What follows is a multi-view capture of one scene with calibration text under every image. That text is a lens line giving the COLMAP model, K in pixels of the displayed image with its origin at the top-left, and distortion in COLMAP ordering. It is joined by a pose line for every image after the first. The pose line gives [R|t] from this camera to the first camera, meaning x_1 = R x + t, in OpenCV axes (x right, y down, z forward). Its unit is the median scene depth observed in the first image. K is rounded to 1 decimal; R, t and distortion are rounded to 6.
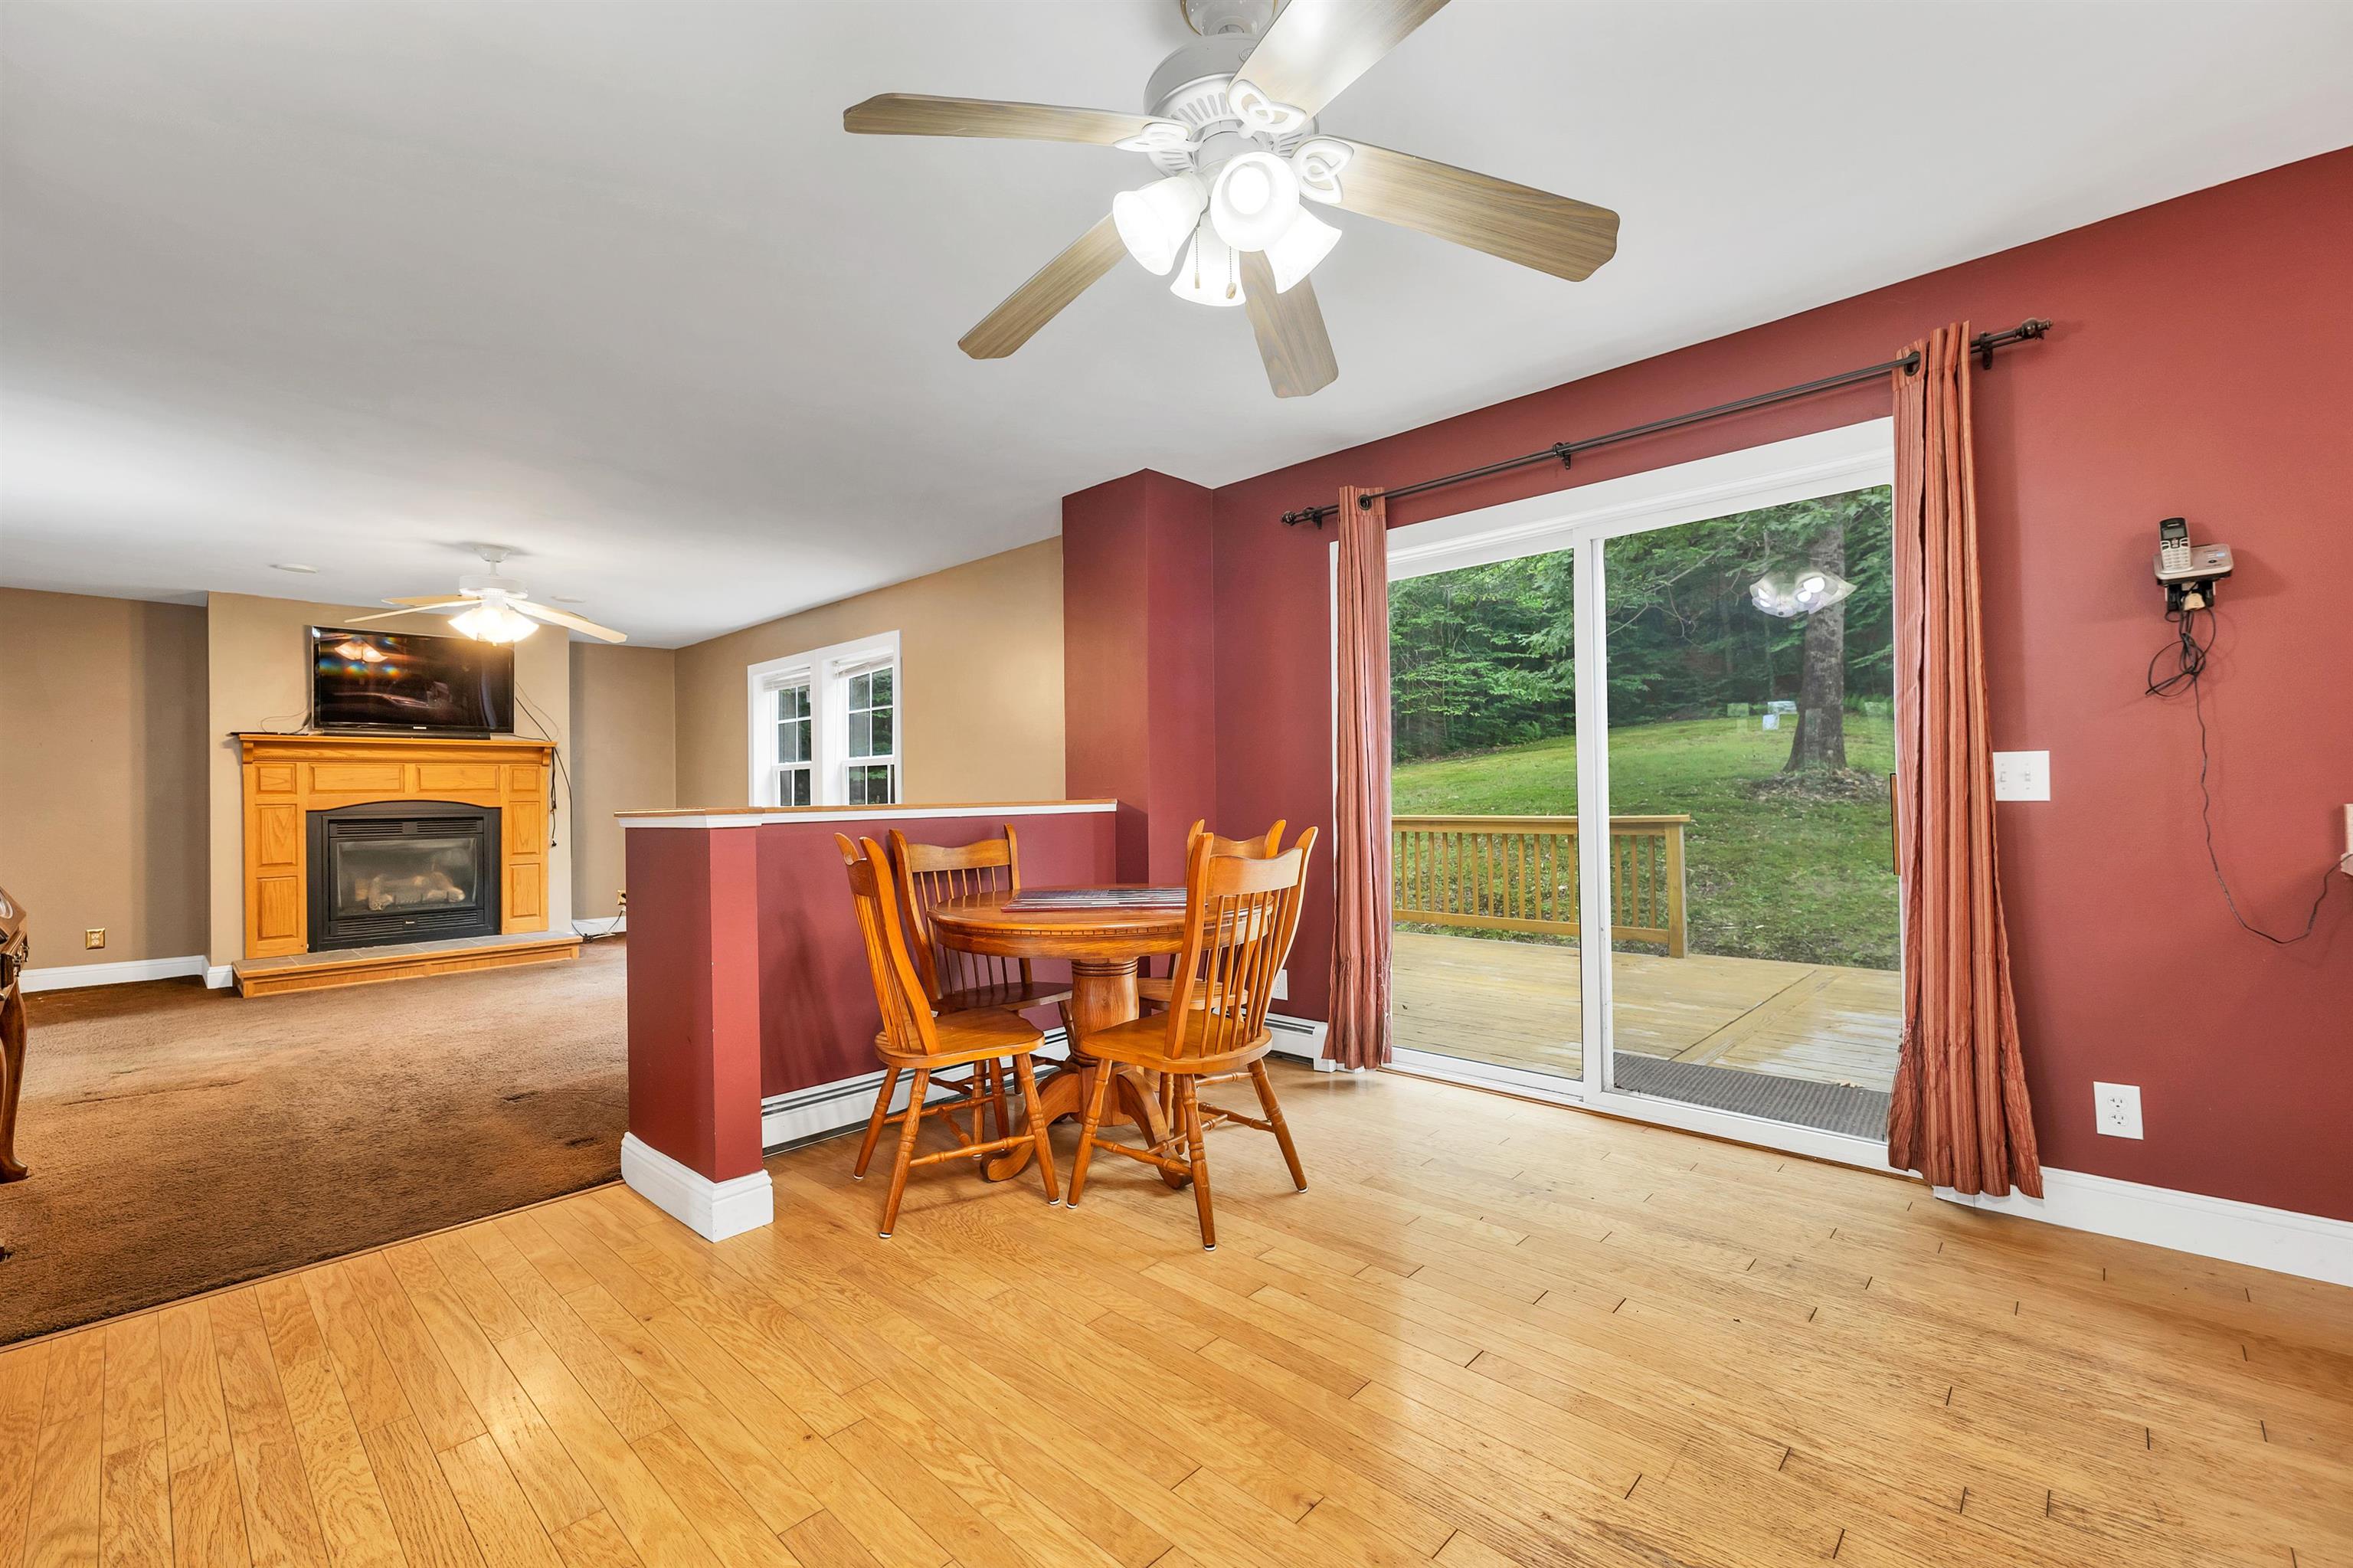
lens RADIAL K [[973.3, 0, 1172.4], [0, 973.3, 791.8], [0, 0, 1]] dist [0.001399, 0.000844]
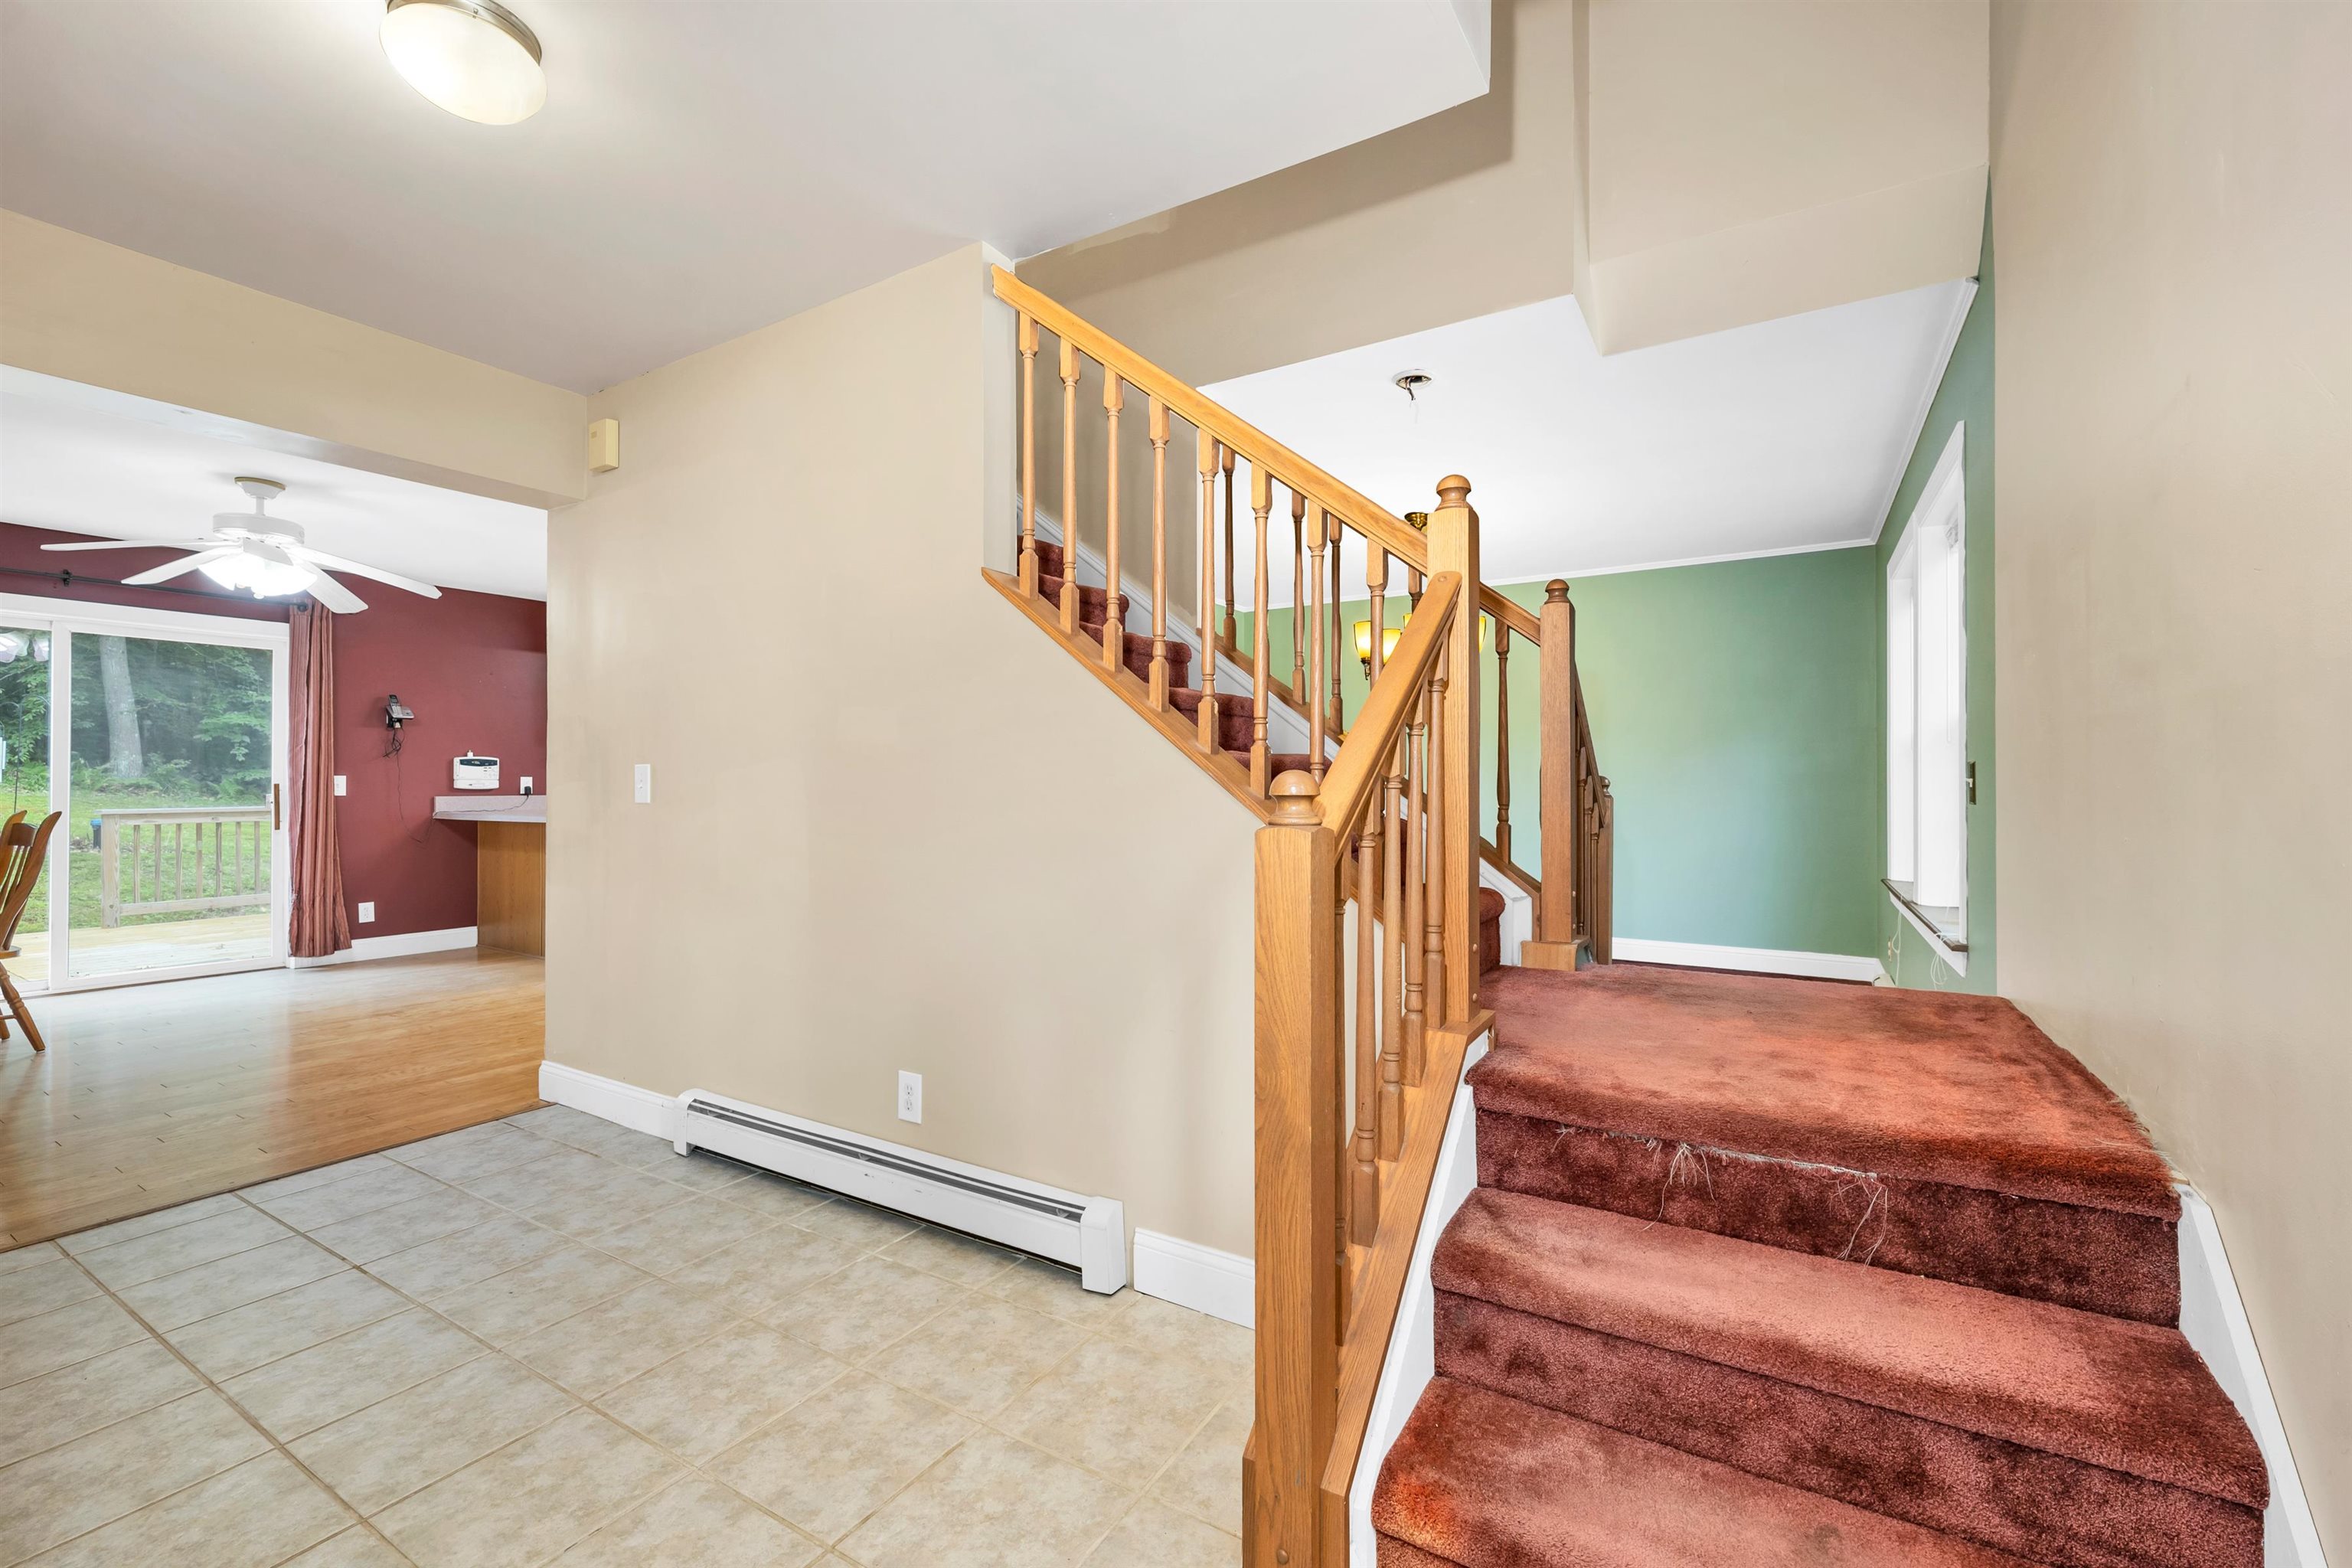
lens RADIAL K [[972.8, 0, 1181.3], [0, 972.8, 775.7], [0, 0, 1]] dist [0.001399, 0.000844]
pose [[-0.195046, 0.013651, 0.980699, -0.827419], [-0.009383, 0.999831, -0.015784, -0.009779], [-0.980749, -0.012280, -0.194885, -0.260002]]
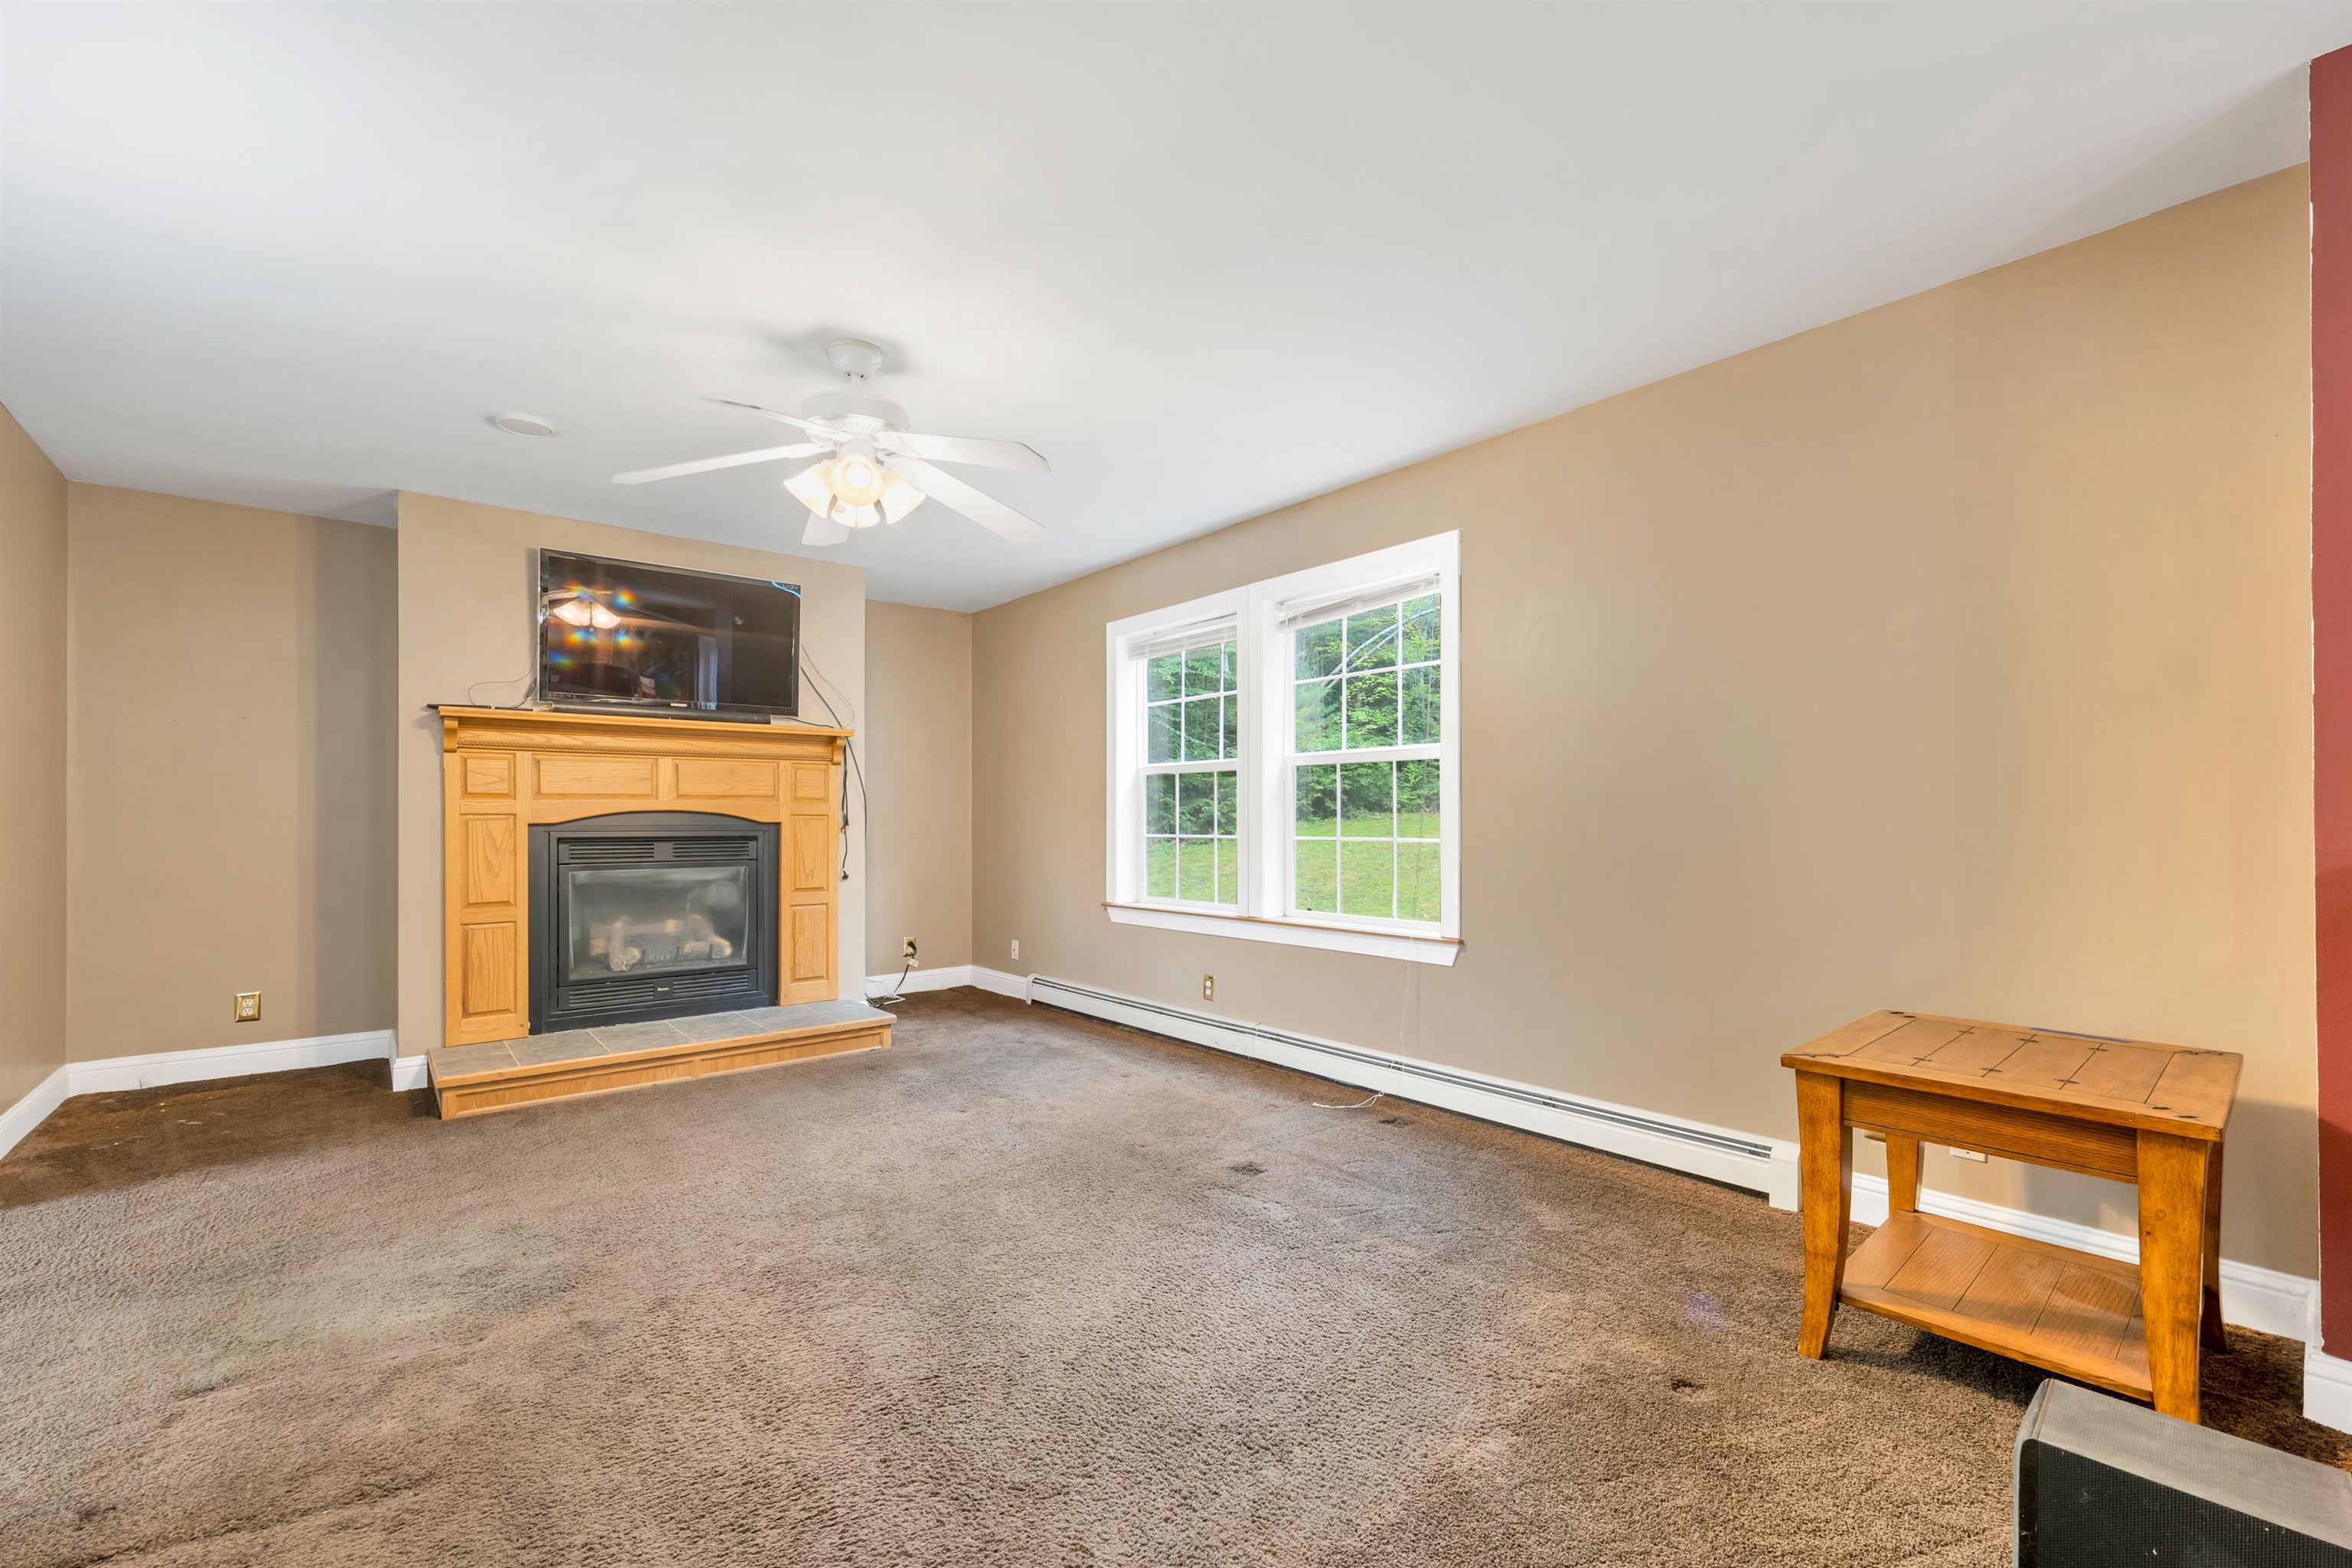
lens RADIAL K [[972.8, 0, 1183.9], [0, 972.8, 820.7], [0, 0, 1]] dist [0.001399, 0.000844]
pose [[0.993219, 0.013508, -0.115471, -0.377811], [-0.012734, 0.999891, 0.007435, 0.006453], [0.115559, -0.005914, 0.993283, 0.401885]]
